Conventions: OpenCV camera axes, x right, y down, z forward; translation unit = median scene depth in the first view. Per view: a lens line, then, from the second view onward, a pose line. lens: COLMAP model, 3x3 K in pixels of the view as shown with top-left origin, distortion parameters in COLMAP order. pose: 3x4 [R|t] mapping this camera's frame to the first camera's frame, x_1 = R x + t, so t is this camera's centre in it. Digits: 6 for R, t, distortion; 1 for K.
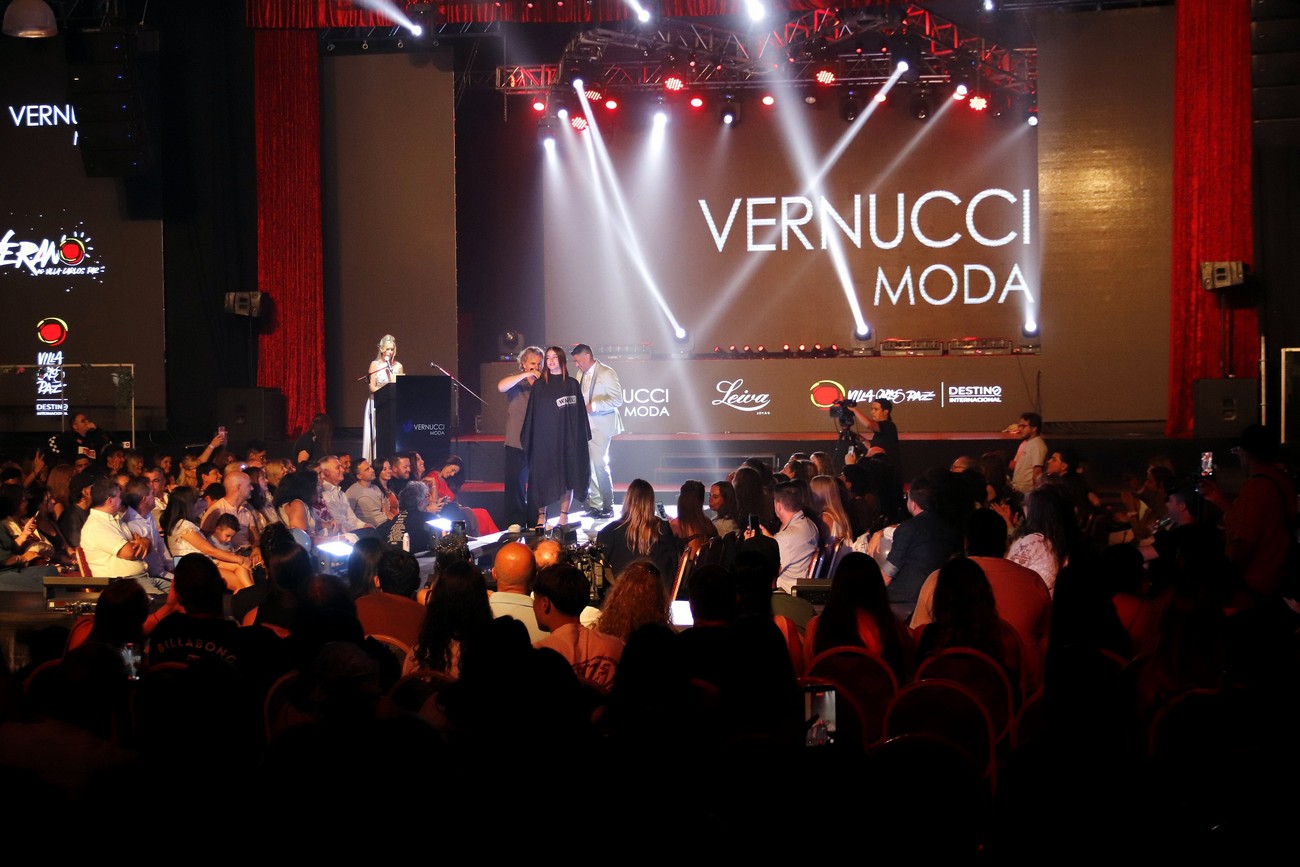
lens RADIAL K [[2140.6, 0, 650.0], [0, 2140.6, 433.5], [0, 0, 1]] dist [0.050802, 0.032257]
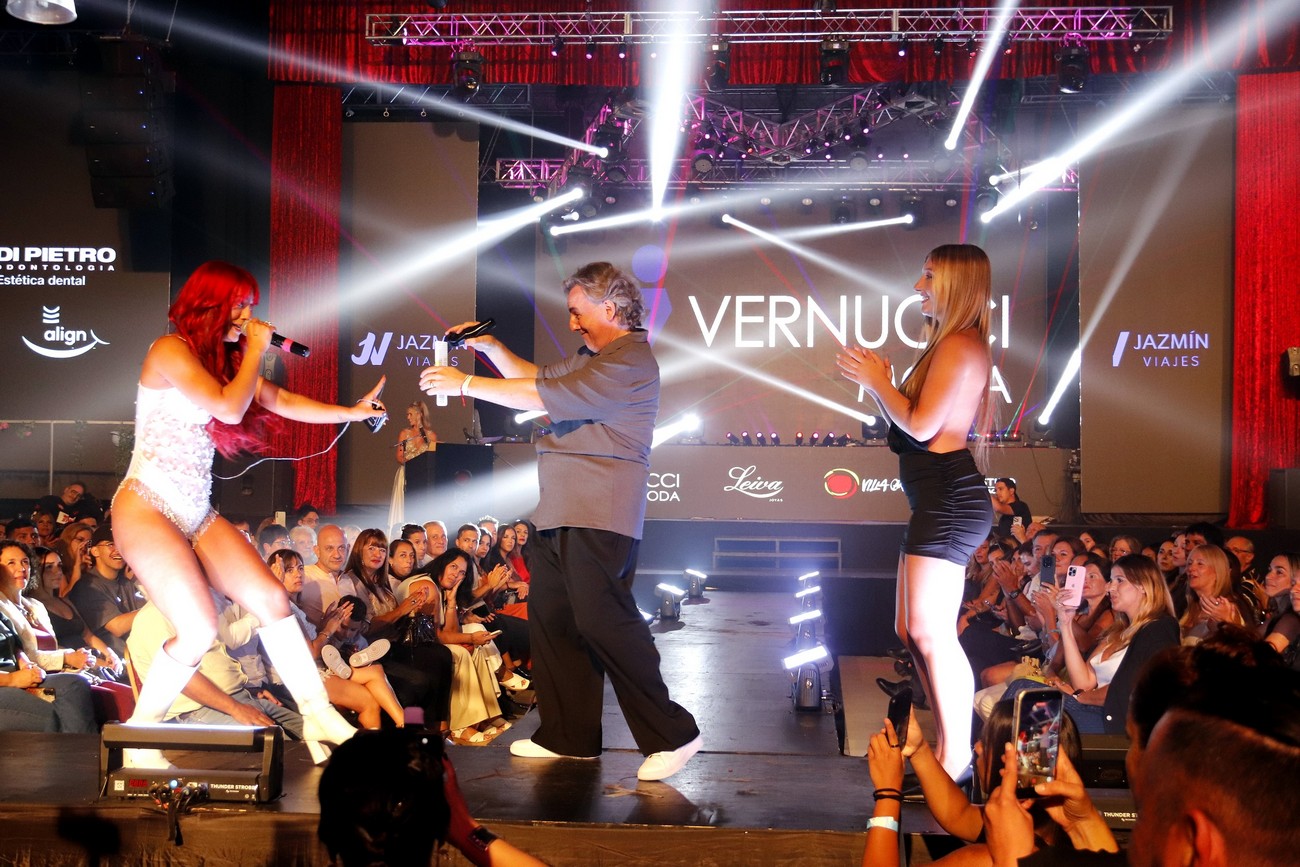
lens RADIAL K [[1553.4, 0, 661.9], [0, 1553.4, 431.1], [0, 0, 1]] dist [0.023192, 0.018120]
pose [[0.991219, 0.029323, 0.128935, -0.095500], [-0.019974, 0.997116, -0.073217, 0.012616], [-0.130710, 0.069999, 0.988946, 0.294997]]
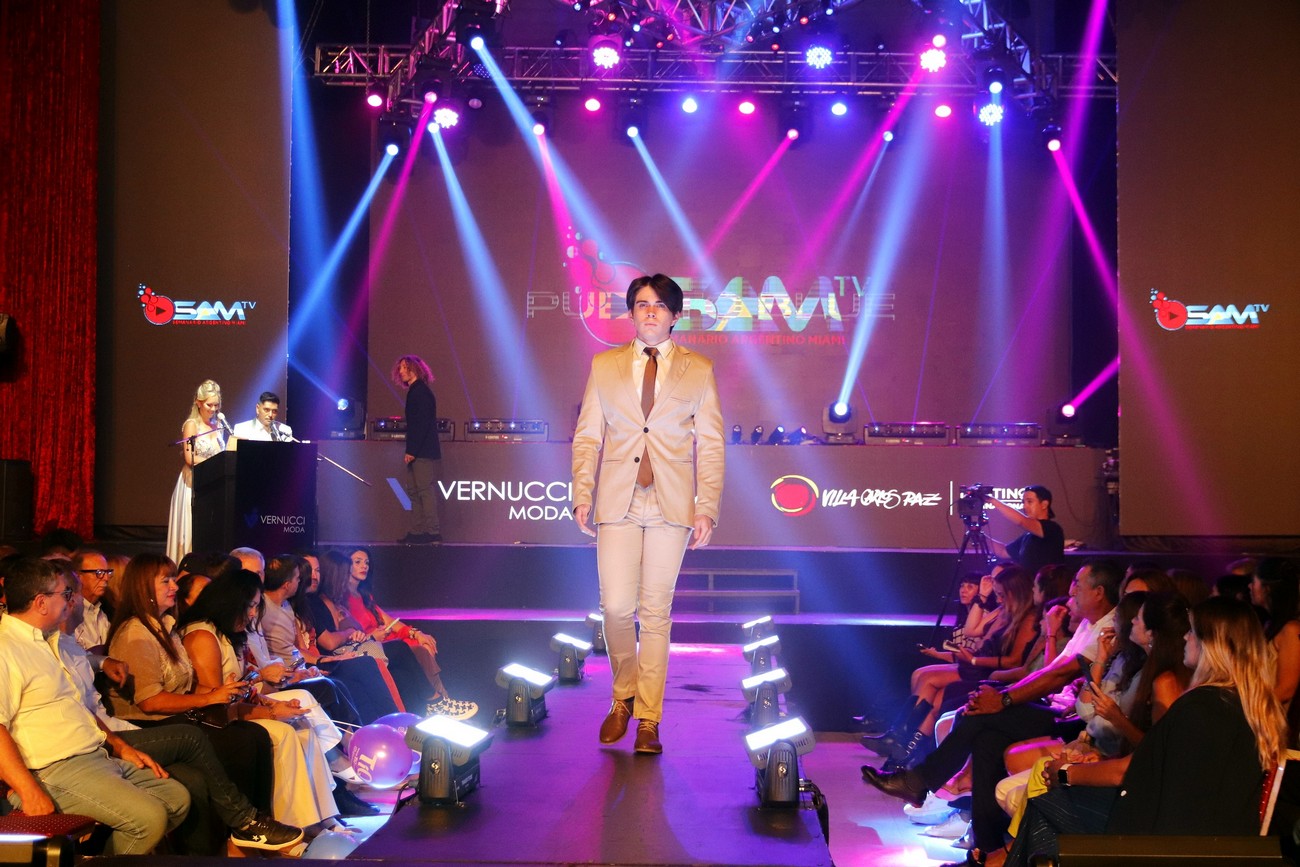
lens RADIAL K [[2140.6, 0, 650.0], [0, 2140.6, 433.5], [0, 0, 1]] dist [0.050802, 0.032257]
pose [[0.982587, 0.029756, 0.183406, -0.100990], [-0.017225, 0.997430, -0.069540, 0.012727], [-0.185004, 0.065170, 0.980574, 0.295480]]
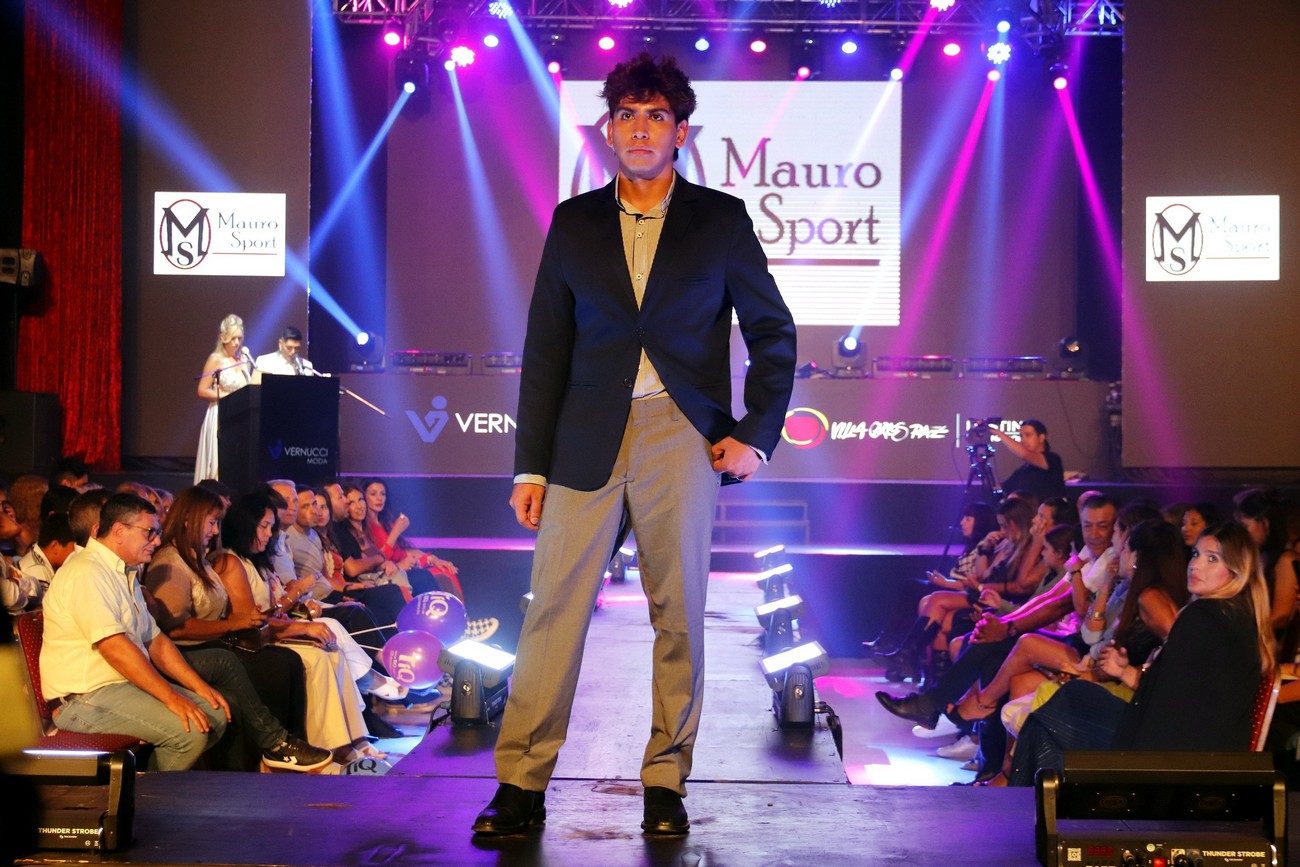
lens RADIAL K [[2112.1, 0, 657.2], [0, 2112.1, 434.9], [0, 0, 1]] dist [0.052785, 0.038993]
pose [[0.982694, 0.024399, 0.183624, -0.103773], [-0.017914, 0.999158, -0.036897, 0.012696], [-0.184370, 0.032969, 0.982304, 0.289431]]
